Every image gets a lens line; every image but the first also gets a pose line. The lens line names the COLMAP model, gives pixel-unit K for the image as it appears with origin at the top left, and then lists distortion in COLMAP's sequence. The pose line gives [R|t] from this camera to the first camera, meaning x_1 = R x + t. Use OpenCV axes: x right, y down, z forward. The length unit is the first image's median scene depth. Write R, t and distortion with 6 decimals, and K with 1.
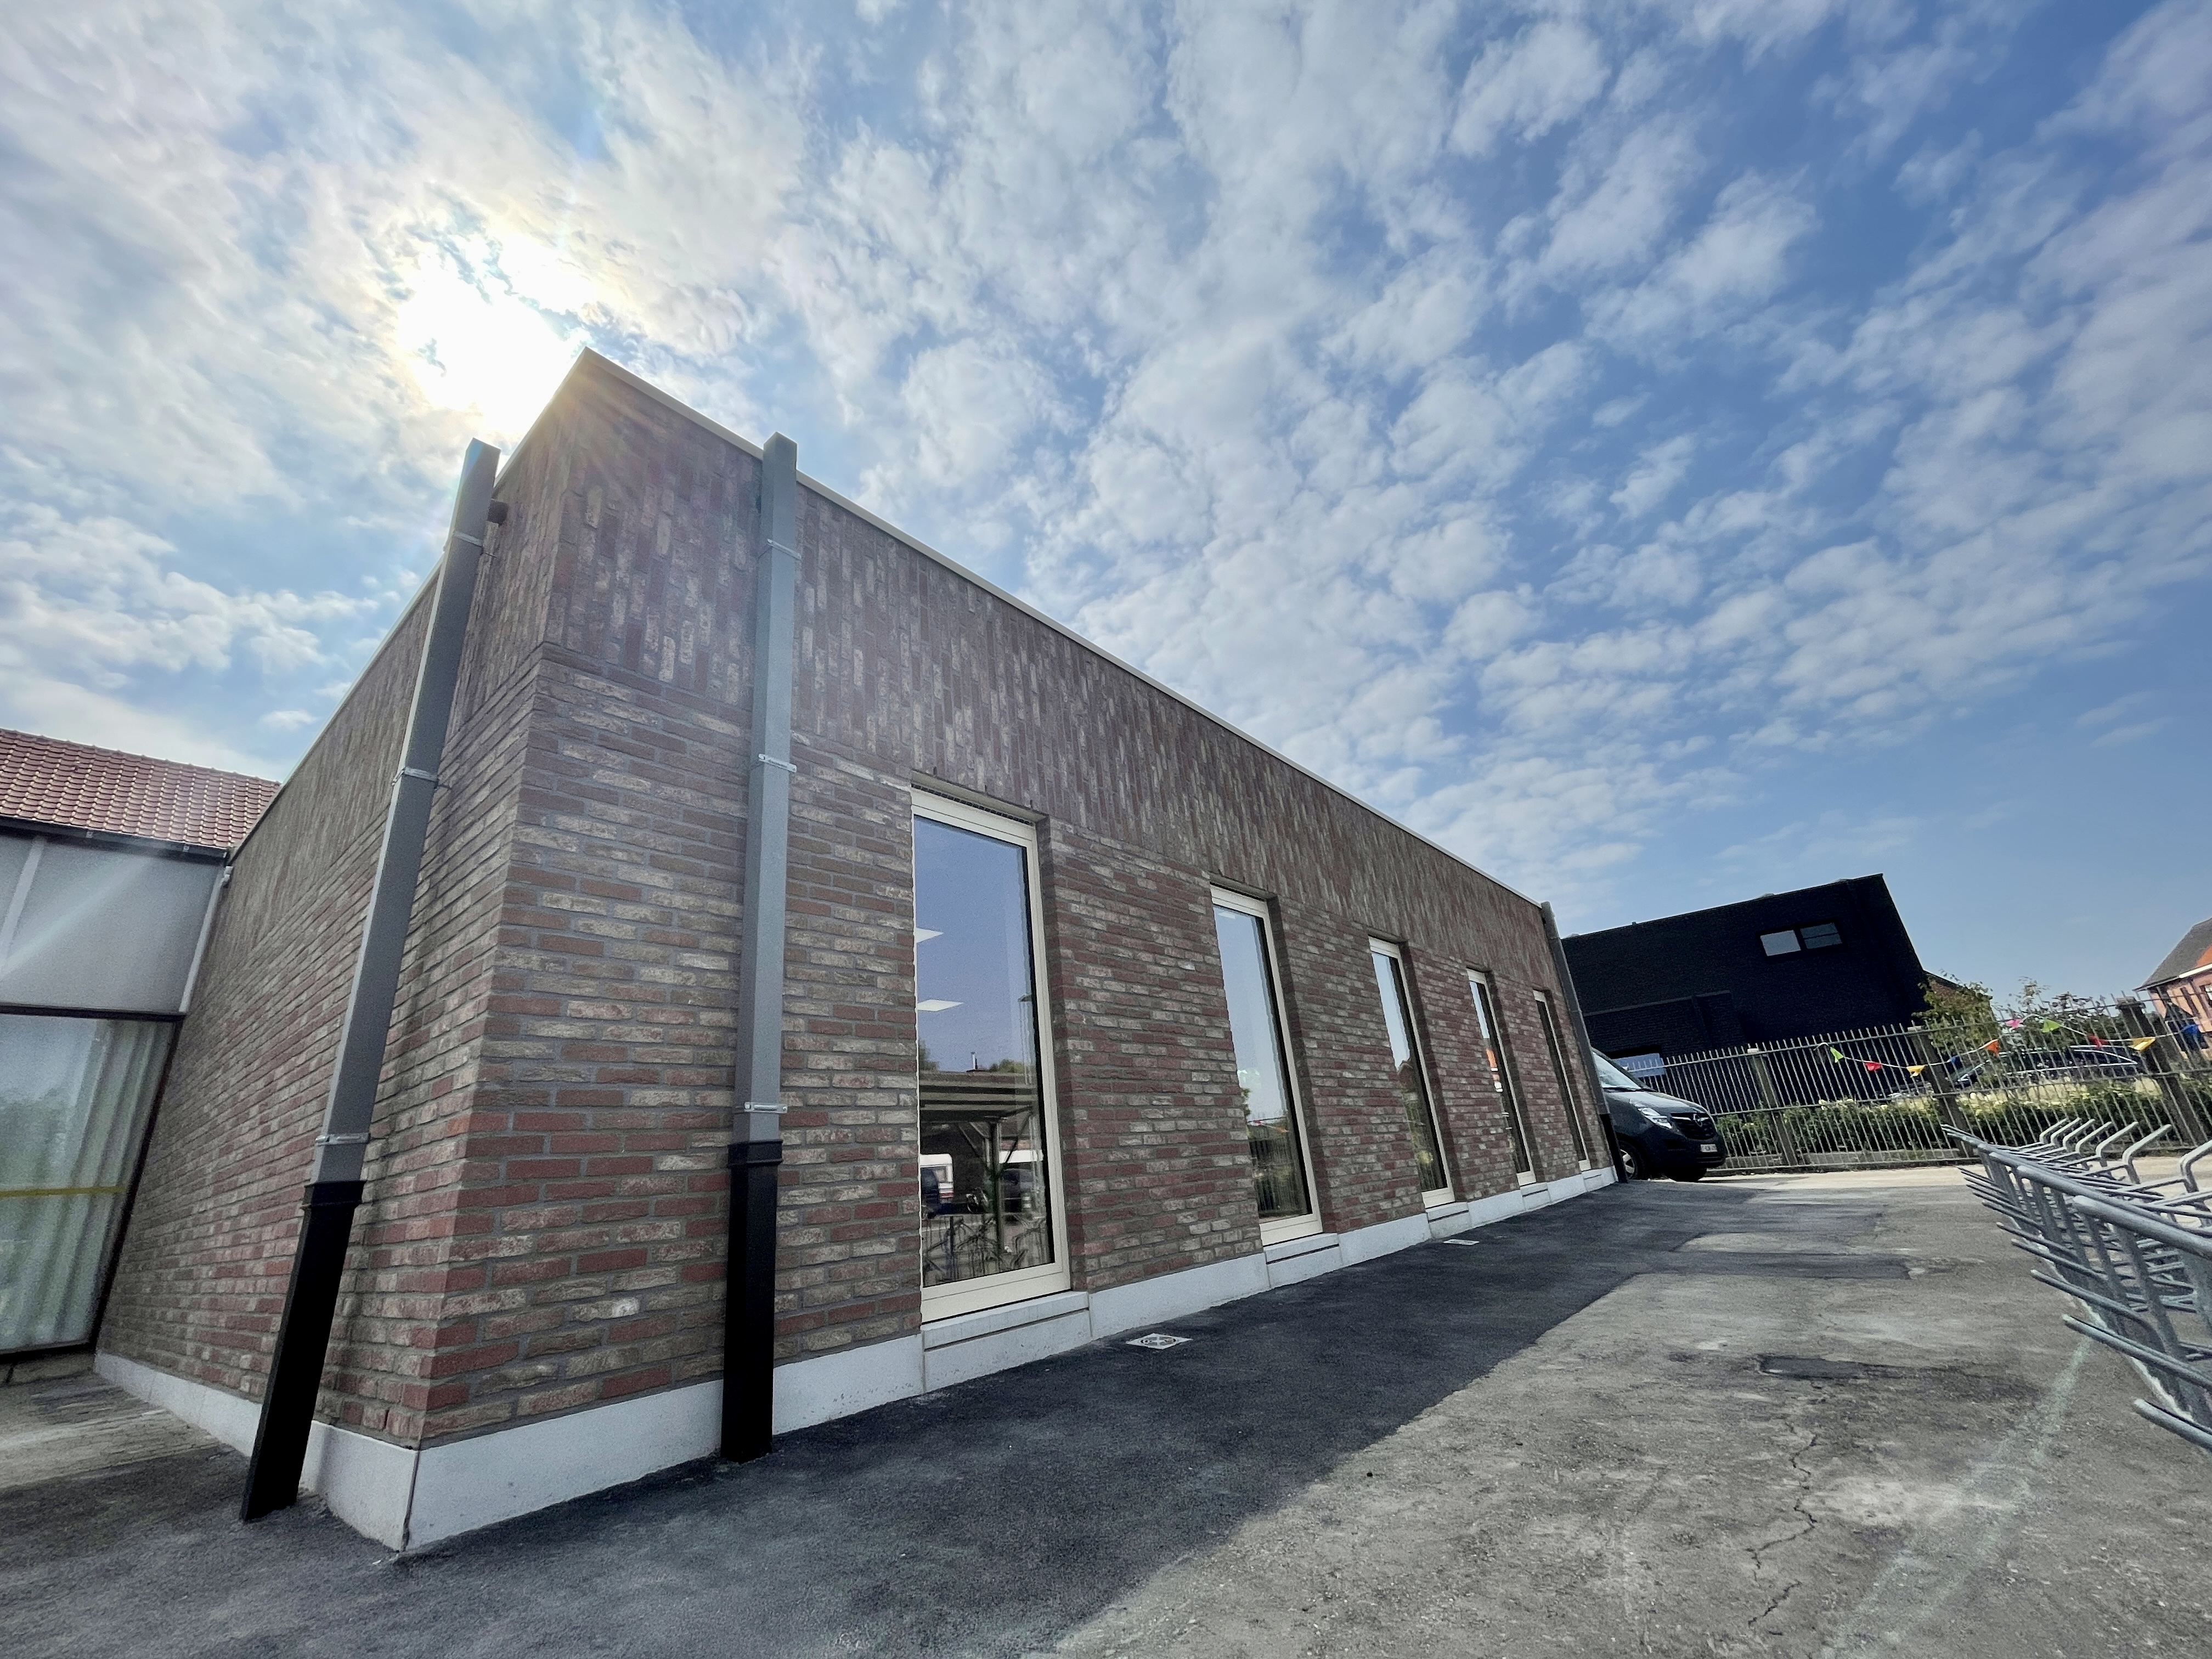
lens RADIAL K [[893.4, 0, 1111.9], [0, 893.4, 827.5], [0, 0, 1]] dist [-0.003023, 0.002488]
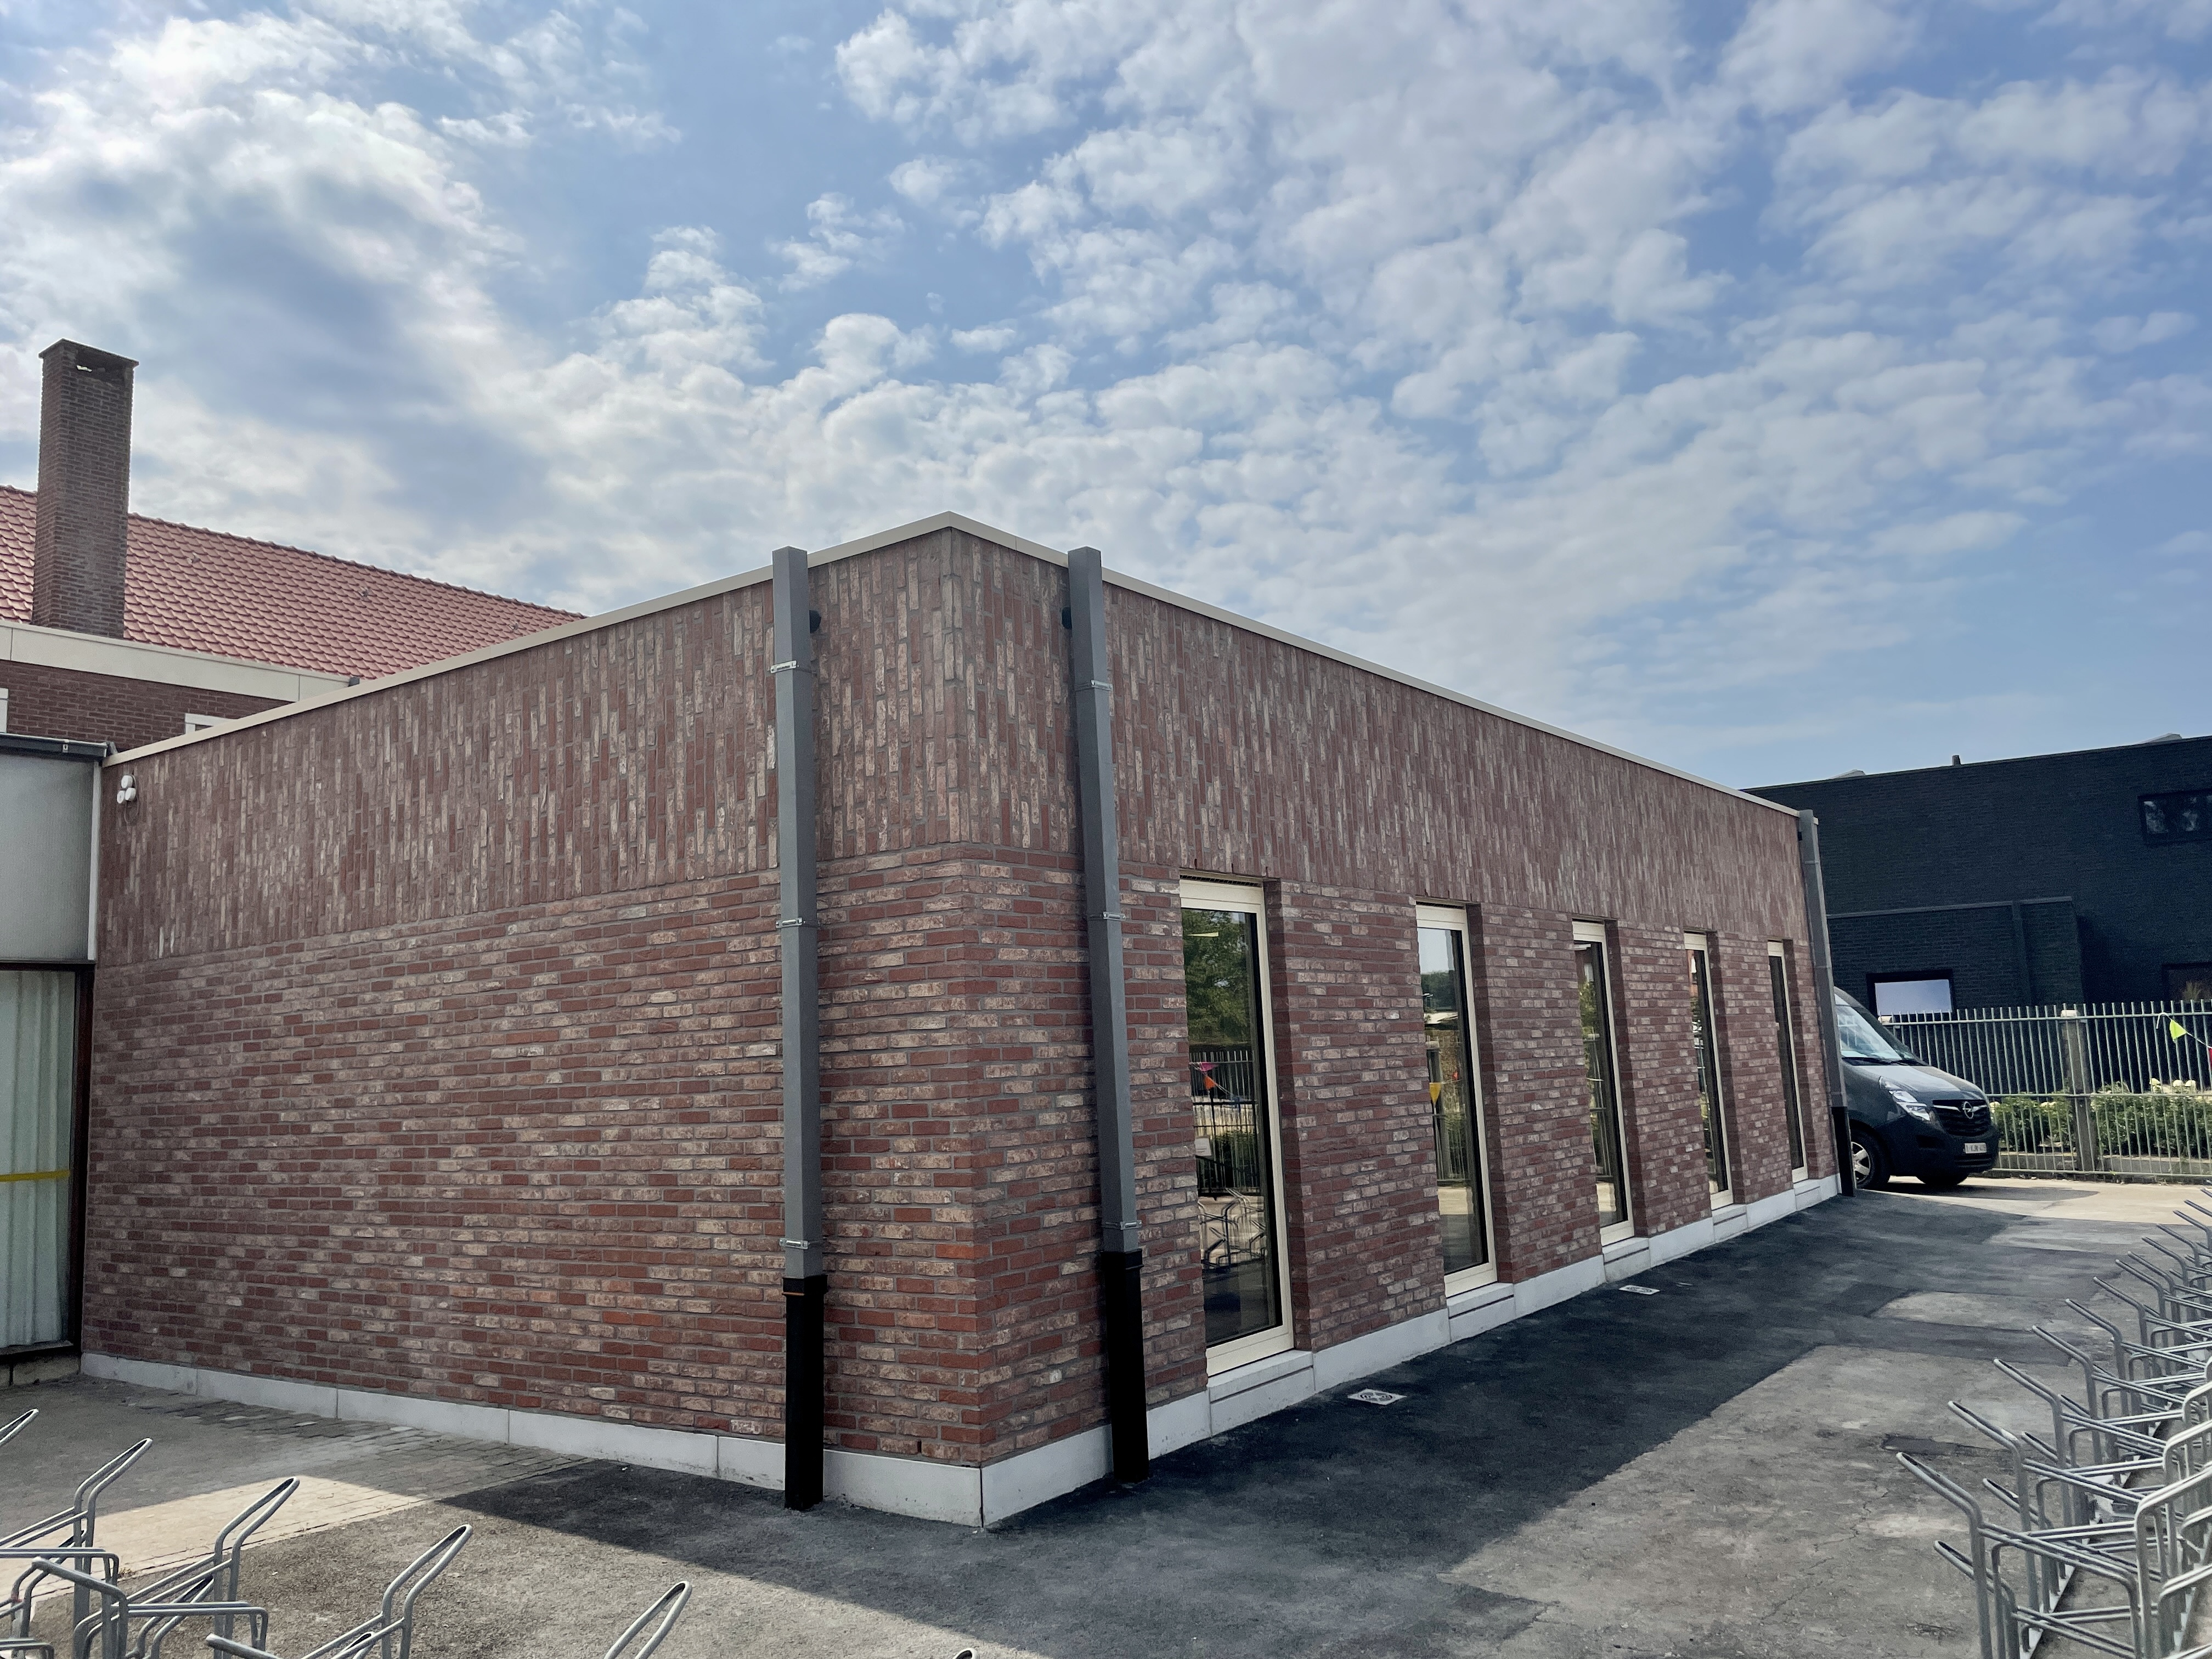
lens RADIAL K [[1671.8, 0, 1138.4], [0, 1671.8, 802.9], [0, 0, 1]] dist [0.078914, -0.092262]
pose [[0.995692, 0.059477, 0.071133, -0.289112], [-0.073604, 0.973559, 0.216251, -0.381211], [-0.056391, -0.220555, 0.973743, -0.571107]]
